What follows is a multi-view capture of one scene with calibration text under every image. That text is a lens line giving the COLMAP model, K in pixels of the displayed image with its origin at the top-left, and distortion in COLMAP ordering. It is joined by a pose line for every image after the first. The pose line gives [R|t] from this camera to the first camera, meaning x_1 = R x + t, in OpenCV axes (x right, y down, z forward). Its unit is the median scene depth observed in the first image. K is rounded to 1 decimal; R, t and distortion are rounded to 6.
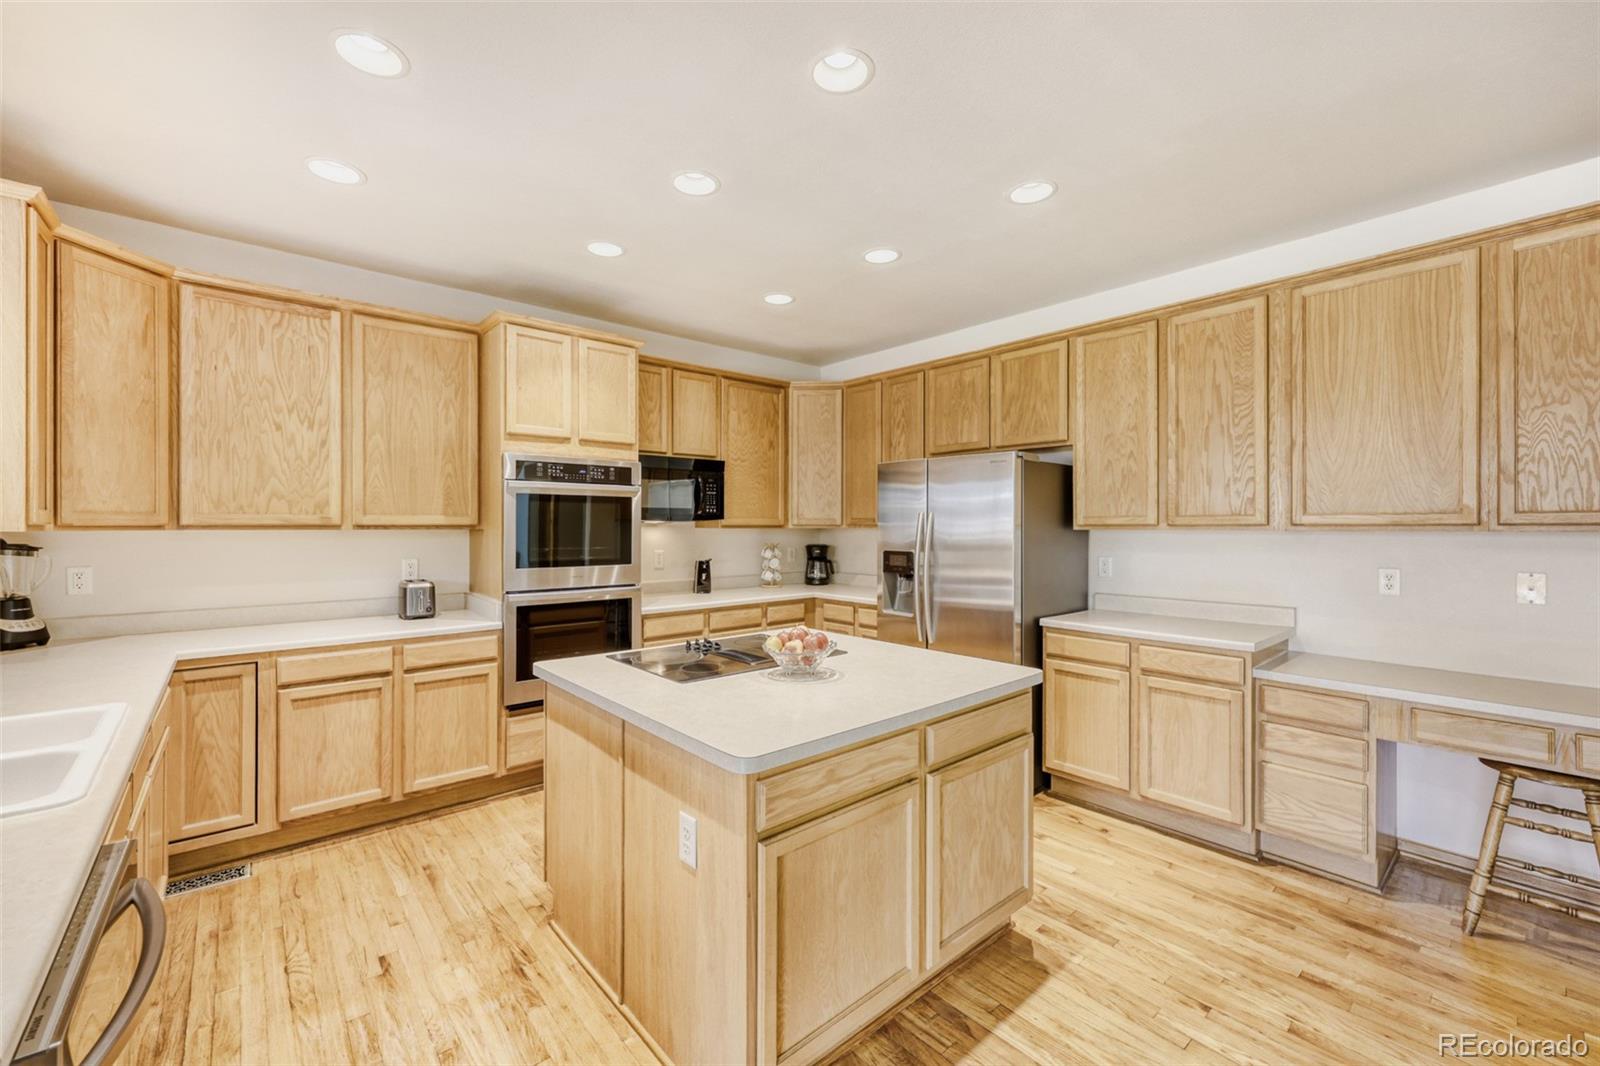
lens RADIAL K [[658.7, 0, 814.1], [0, 658.7, 526.5], [0, 0, 1]] dist [0.006212, -0.000568]
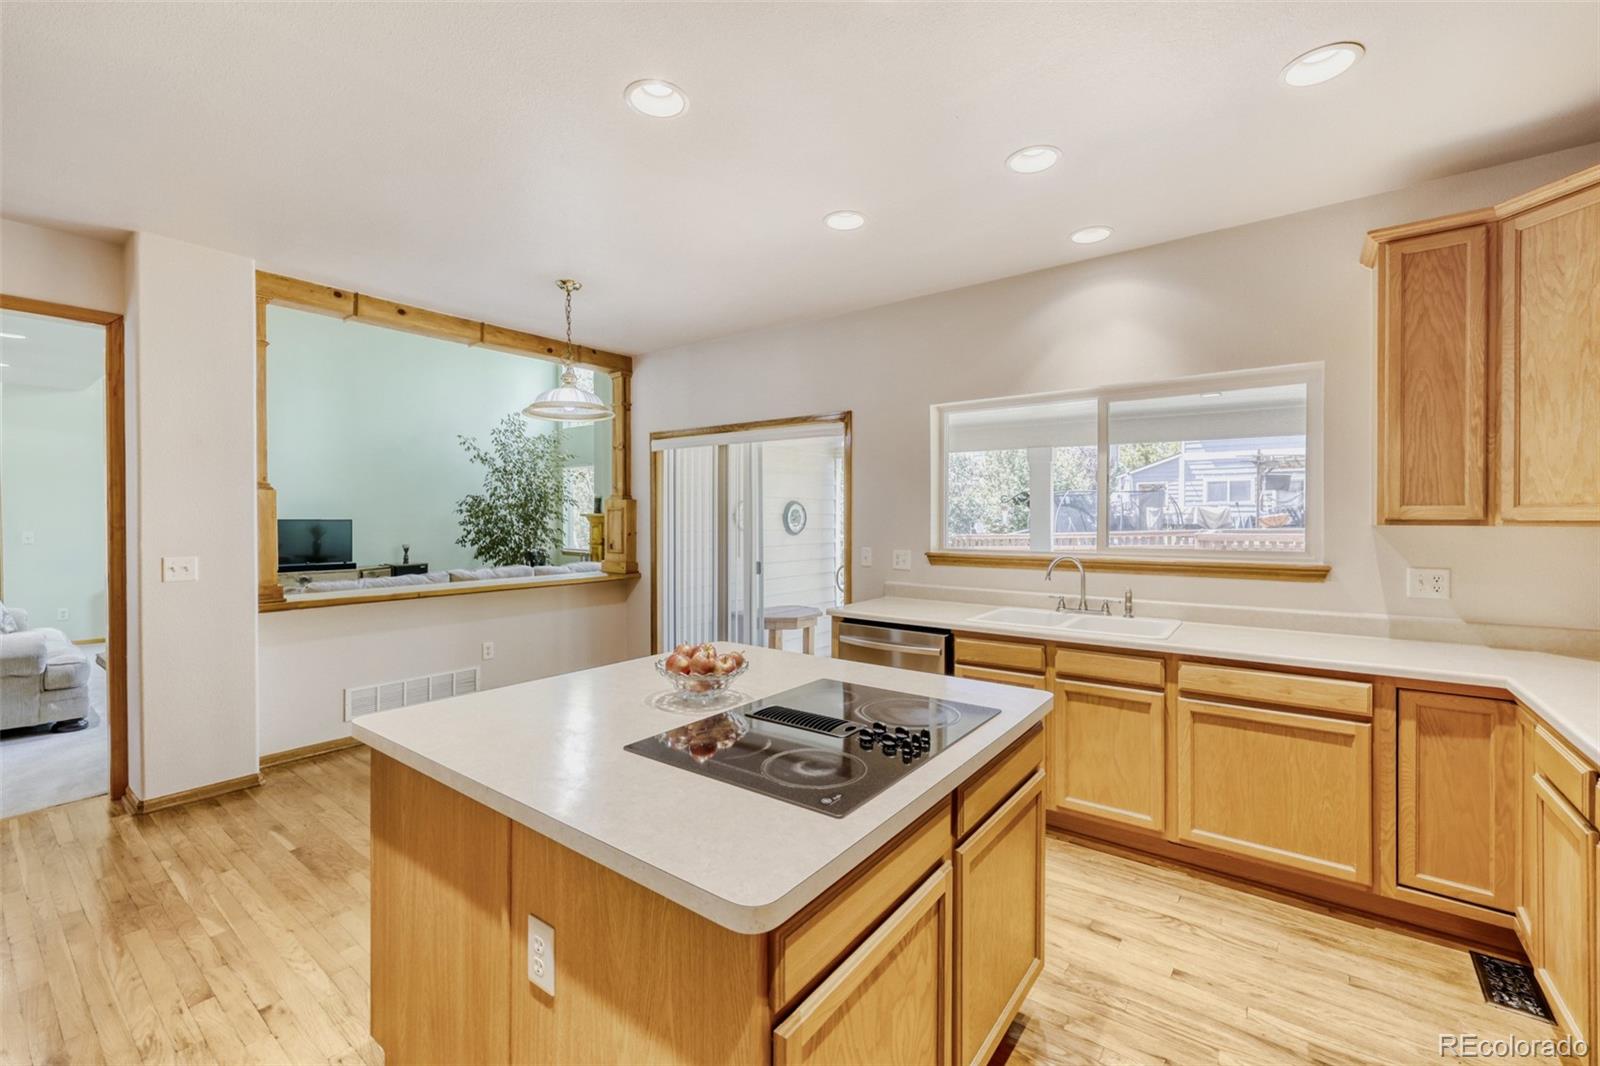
lens RADIAL K [[658.7, 0, 830.7], [0, 658.7, 525.3], [0, 0, 1]] dist [0.006212, -0.000568]
pose [[-0.975272, -0.001384, -0.221004, 0.006806], [-0.004095, 0.999922, 0.011807, -0.001023], [0.220970, 0.012420, -0.975201, 1.228074]]
